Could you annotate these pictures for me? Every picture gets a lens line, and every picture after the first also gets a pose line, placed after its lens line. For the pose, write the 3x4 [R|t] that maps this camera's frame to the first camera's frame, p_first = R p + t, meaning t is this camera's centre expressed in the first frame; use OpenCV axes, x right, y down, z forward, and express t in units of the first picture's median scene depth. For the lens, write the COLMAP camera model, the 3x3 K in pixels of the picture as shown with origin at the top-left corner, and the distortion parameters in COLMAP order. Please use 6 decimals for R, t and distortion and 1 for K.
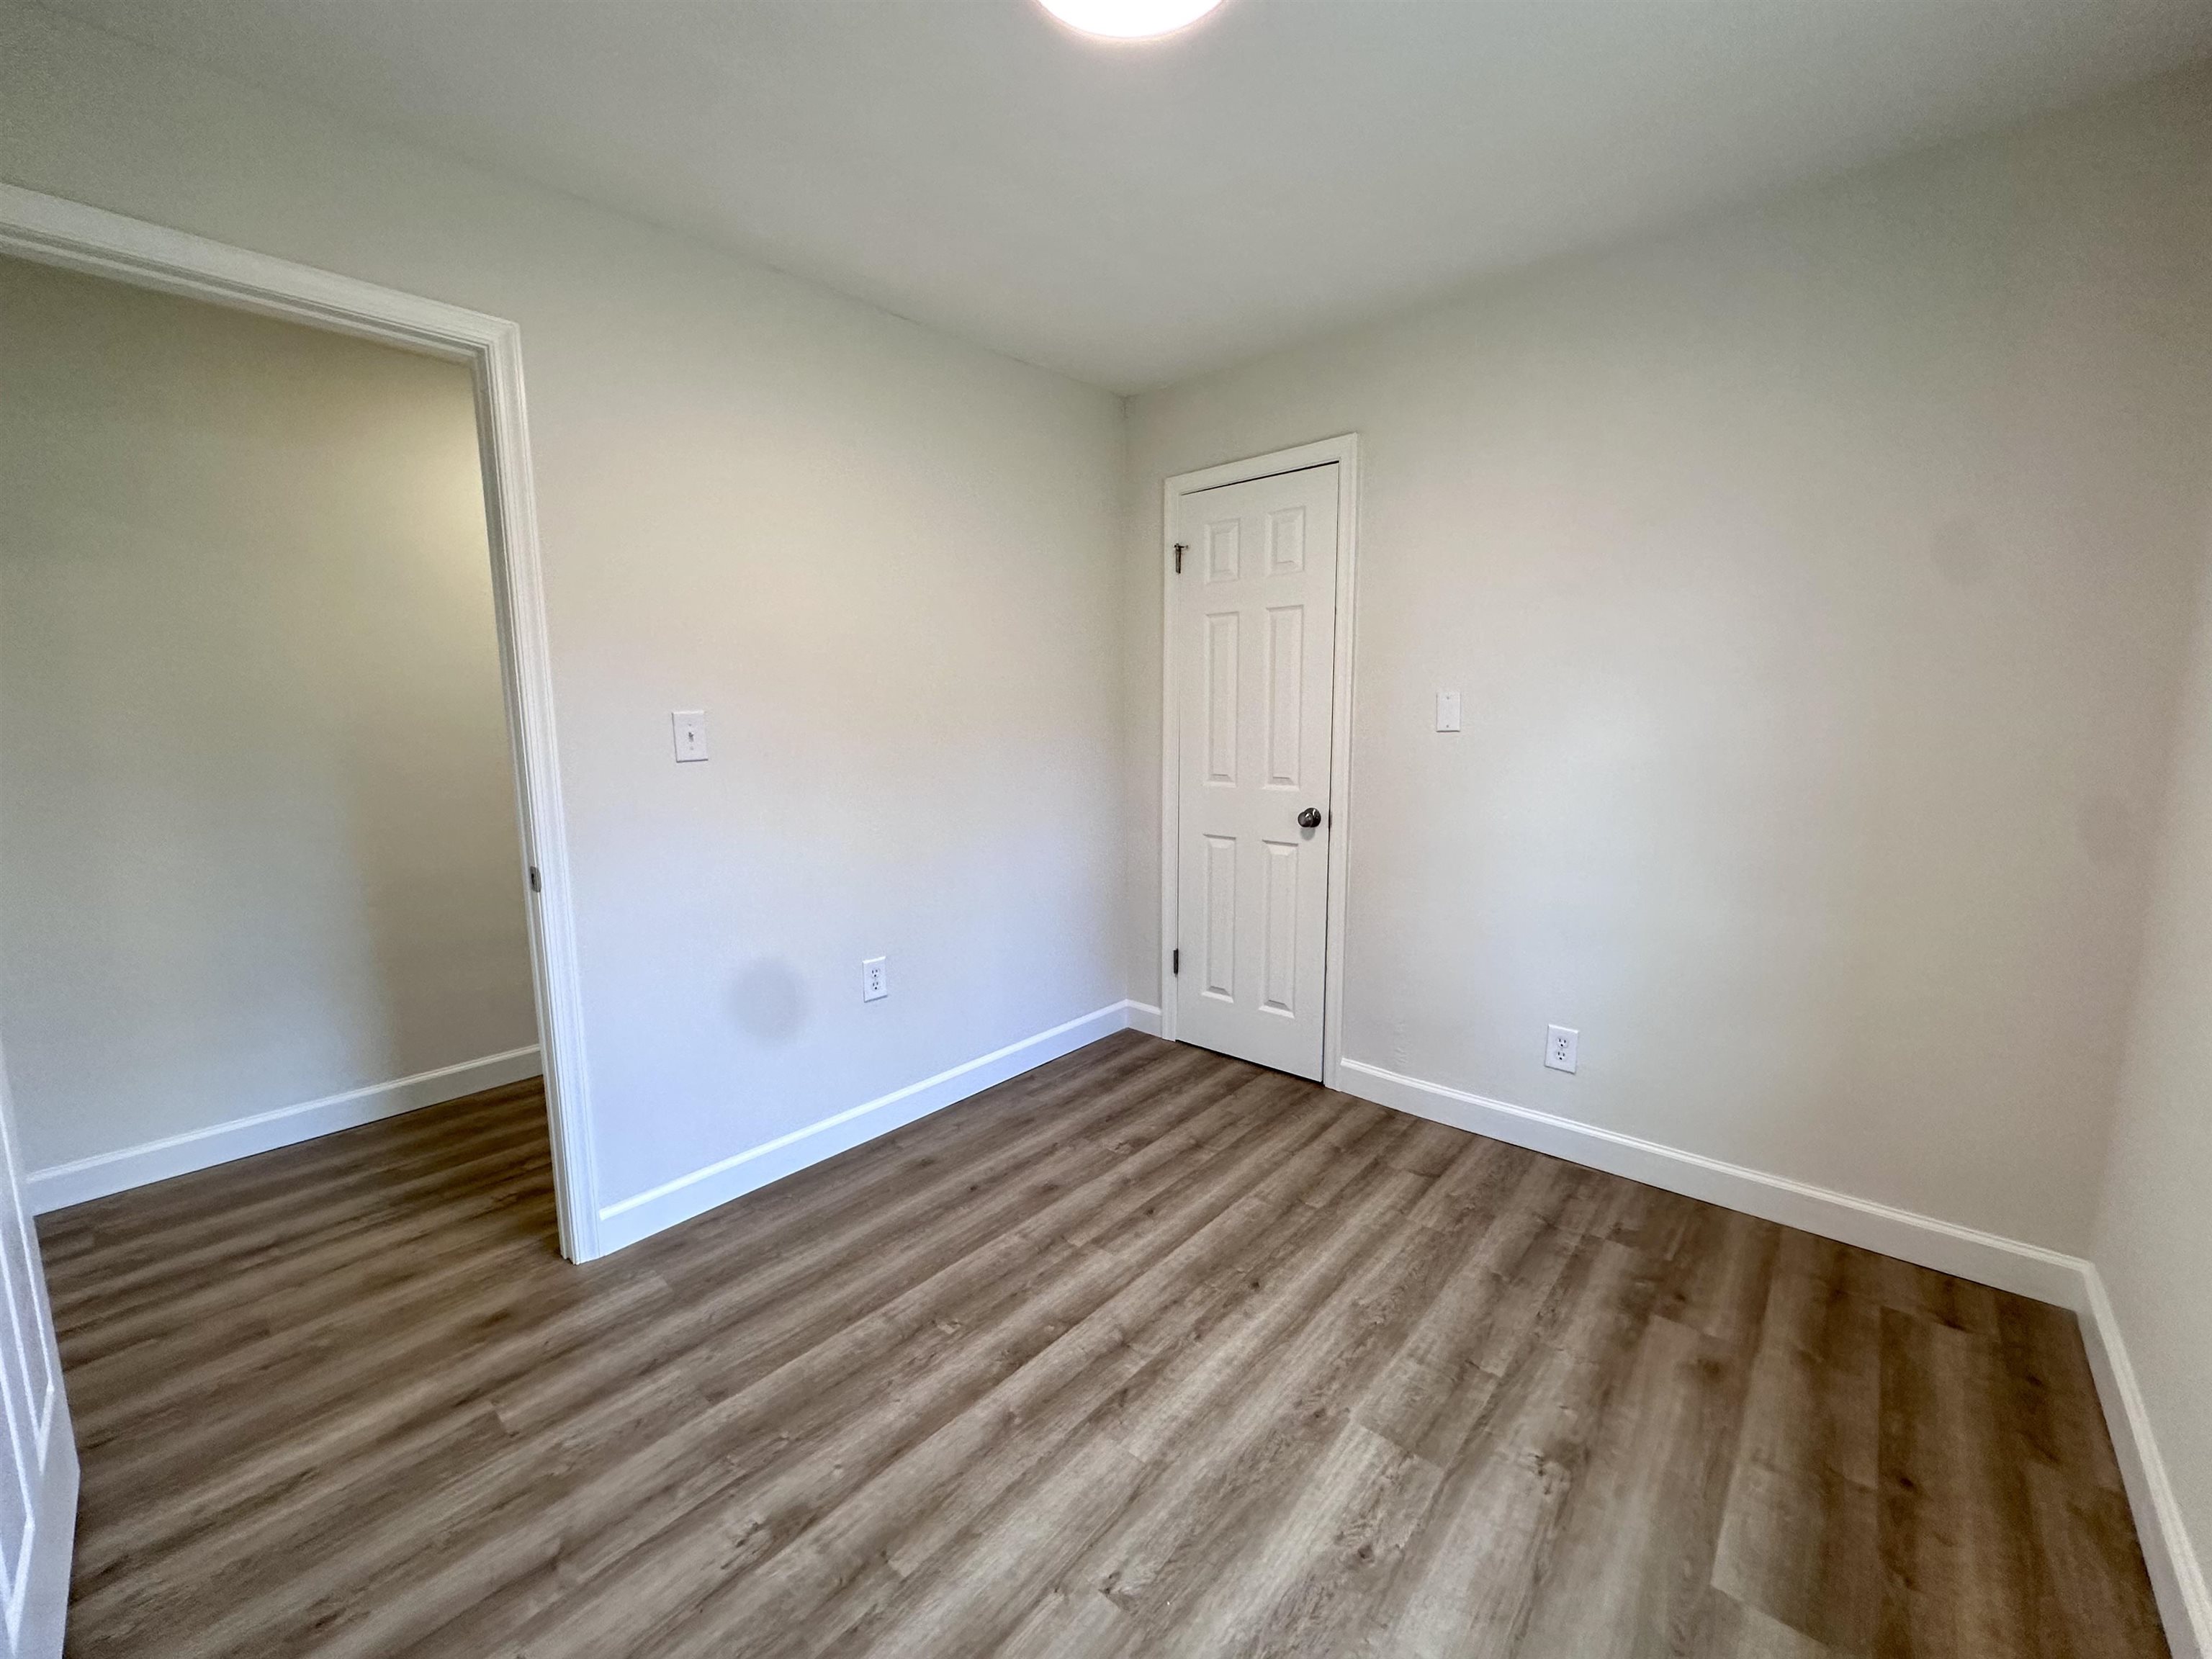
lens RADIAL K [[880.9, 0, 1108.0], [0, 880.9, 804.2], [0, 0, 1]] dist [-0.024944, 0.010399]
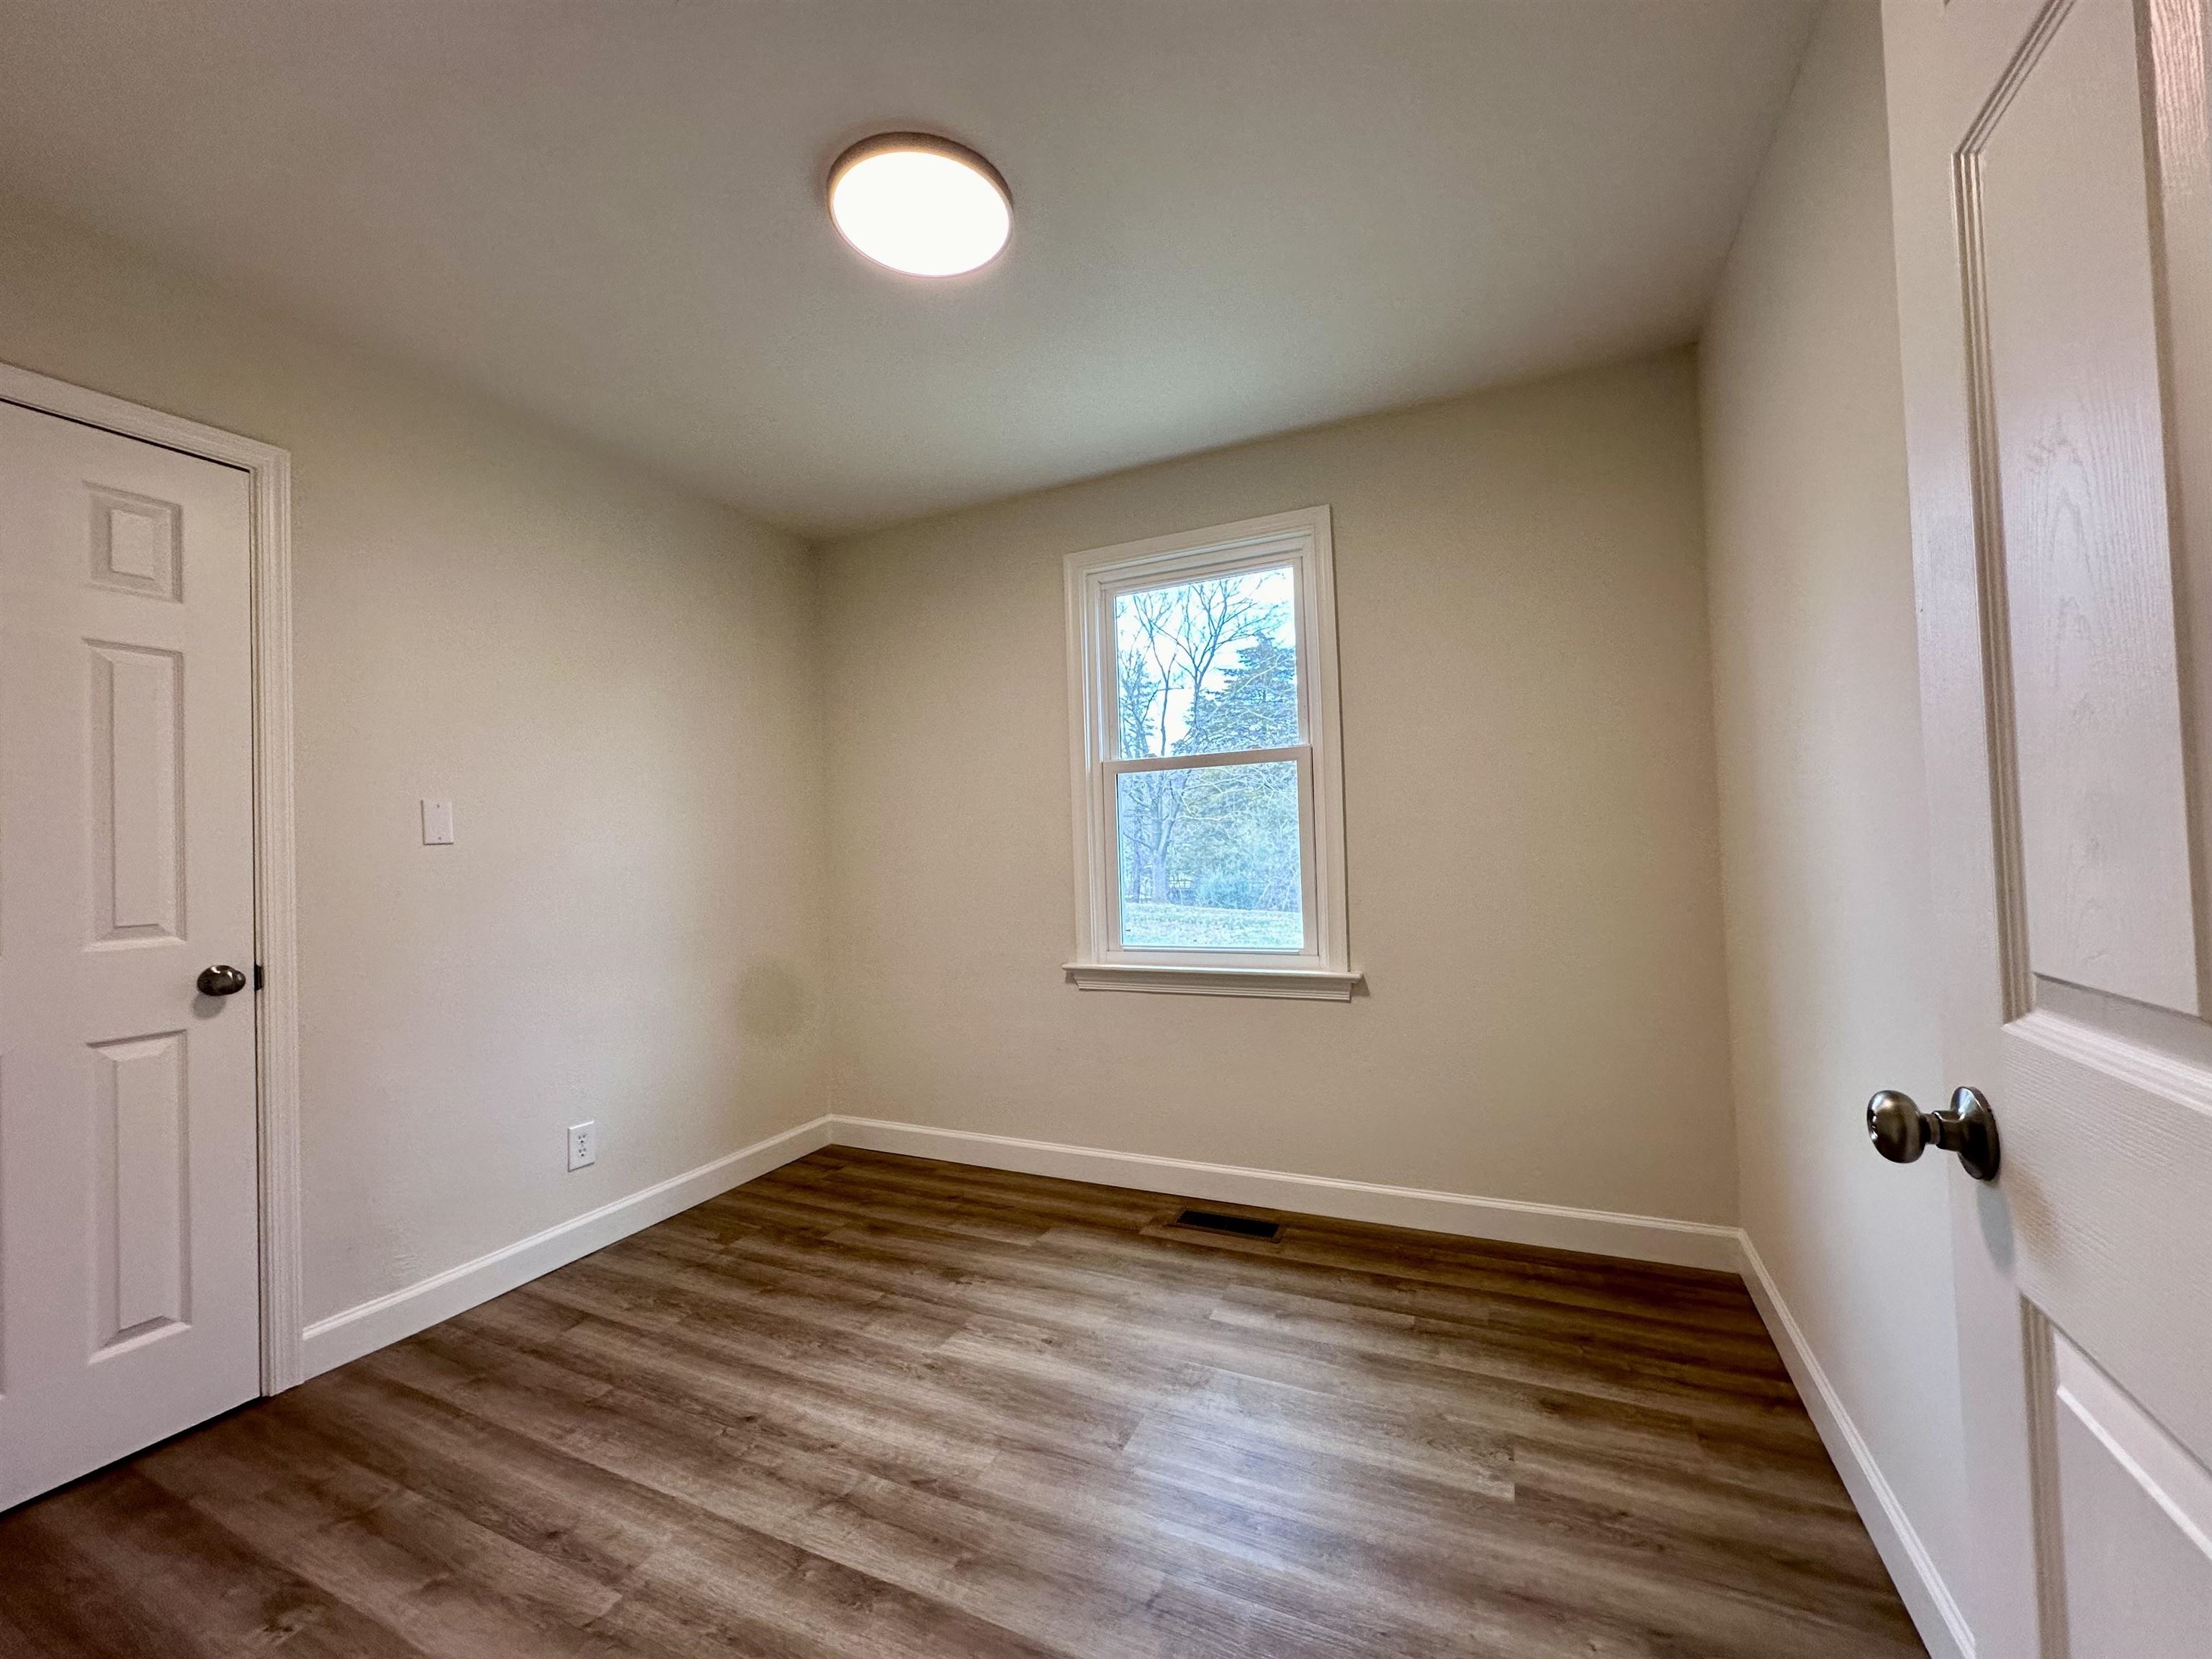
lens RADIAL K [[880.3, 0, 1106.0], [0, 880.3, 829.5], [0, 0, 1]] dist [-0.002767, 0.000706]
pose [[-0.286827, 0.035506, 0.957324, -0.815622], [0.136167, 0.990678, 0.004054, -0.012486], [-0.948256, 0.131519, -0.288988, 0.808966]]
